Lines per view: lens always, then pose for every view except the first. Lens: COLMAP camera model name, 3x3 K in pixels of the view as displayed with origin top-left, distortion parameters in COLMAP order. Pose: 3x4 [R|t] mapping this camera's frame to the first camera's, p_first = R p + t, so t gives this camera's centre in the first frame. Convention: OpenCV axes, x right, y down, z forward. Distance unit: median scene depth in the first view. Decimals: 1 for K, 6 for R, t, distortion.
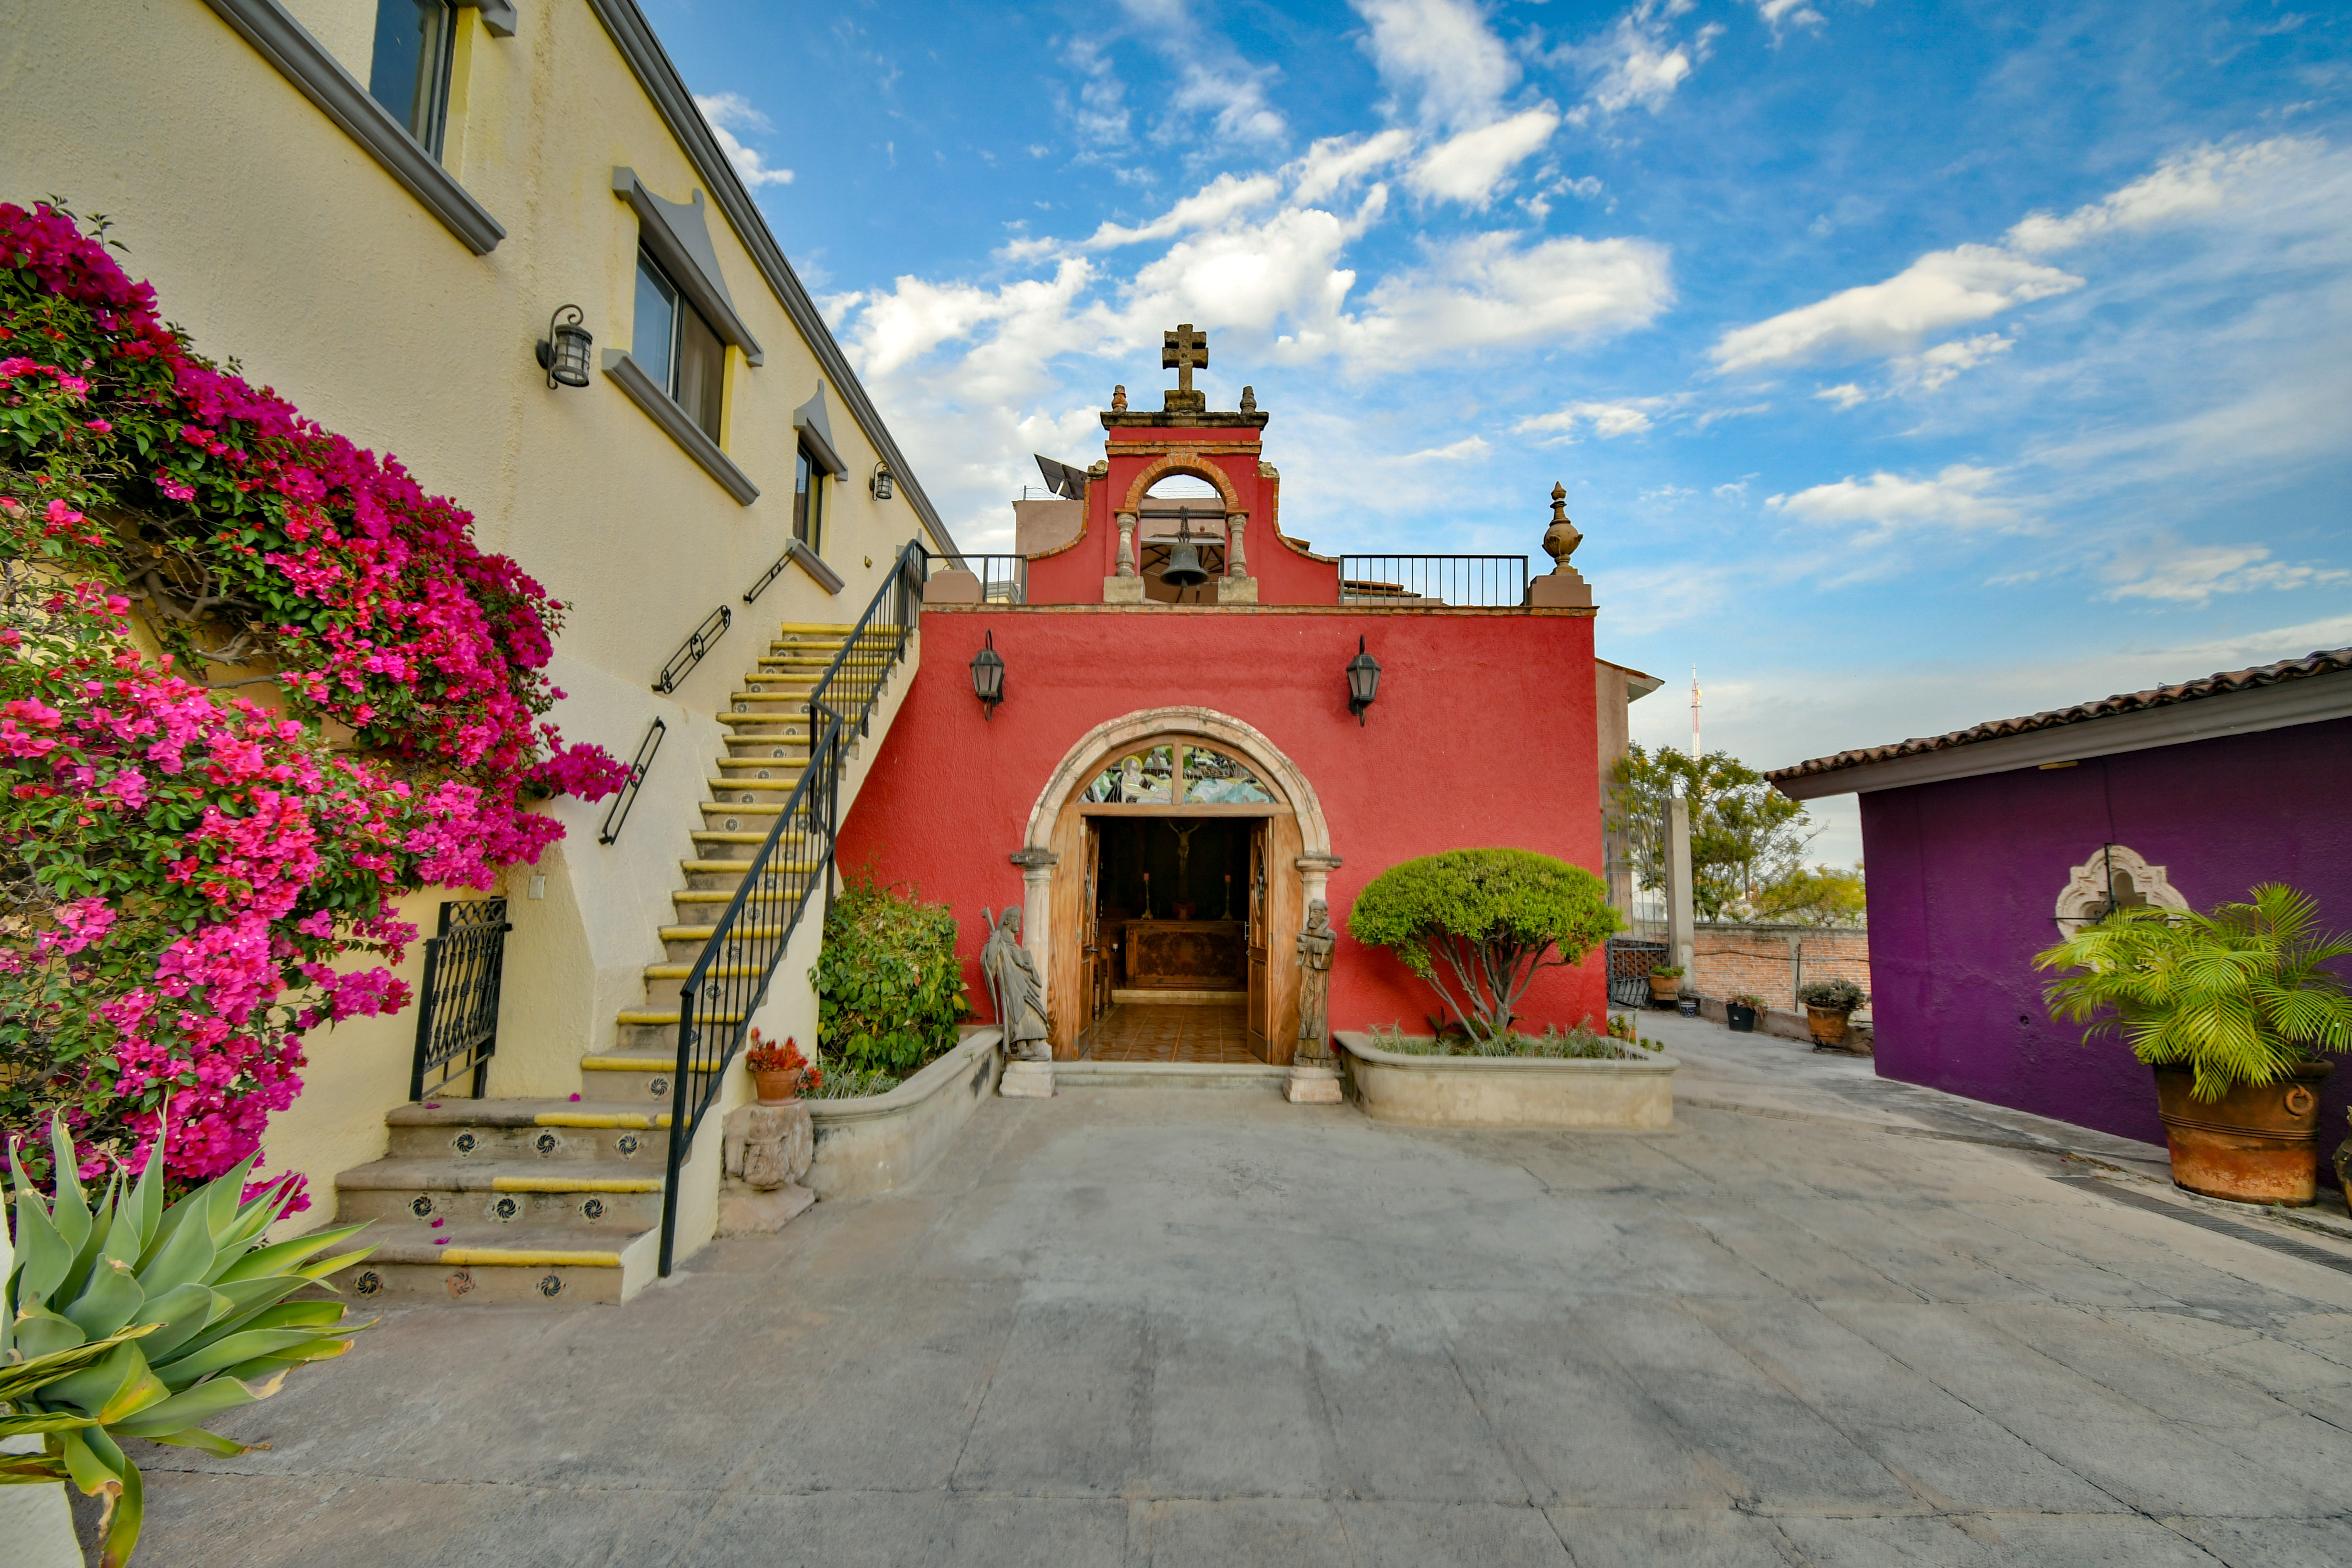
lens RADIAL K [[1023.1, 0, 1176.0], [0, 1023.1, 784.0], [0, 0, 1]] dist [-0.007772, -0.000599]
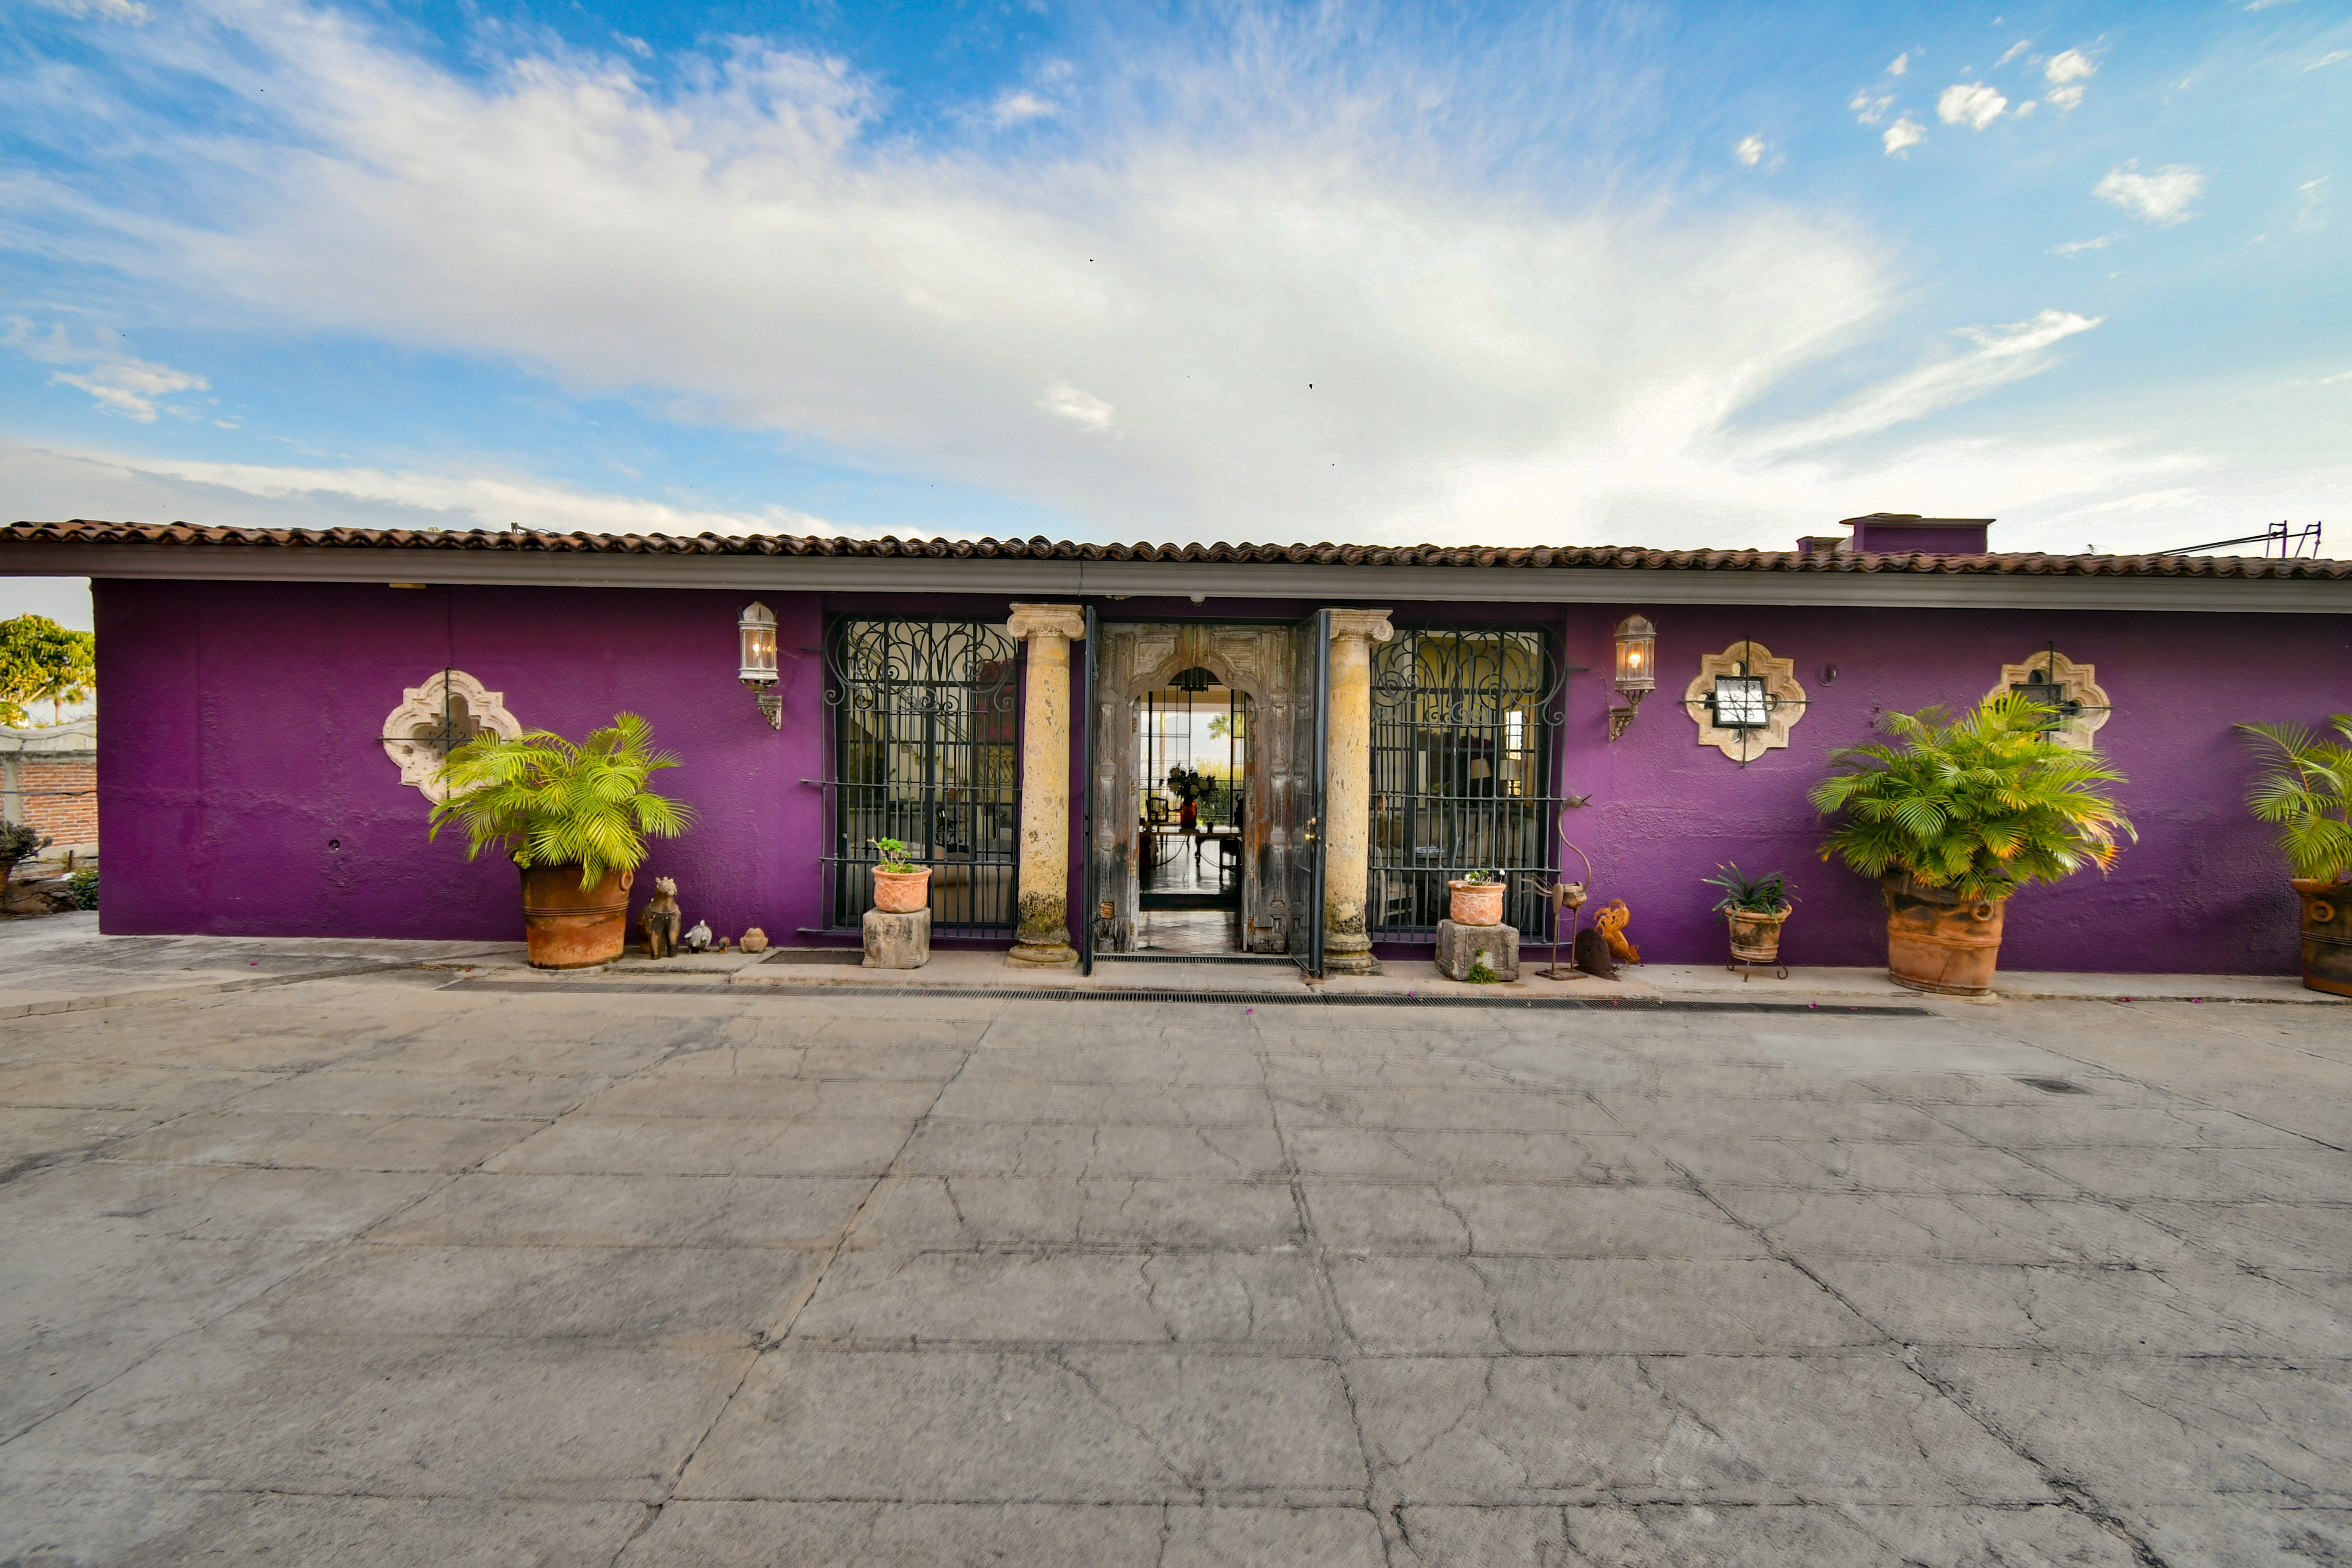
lens RADIAL K [[1023.1, 0, 1176.0], [0, 1023.1, 784.0], [0, 0, 1]] dist [-0.007772, -0.000599]
pose [[-0.020559, -0.050940, 0.998490, -0.209571], [-0.129966, 0.990363, 0.047849, 0.039334], [-0.991305, -0.128786, -0.026981, 0.364017]]
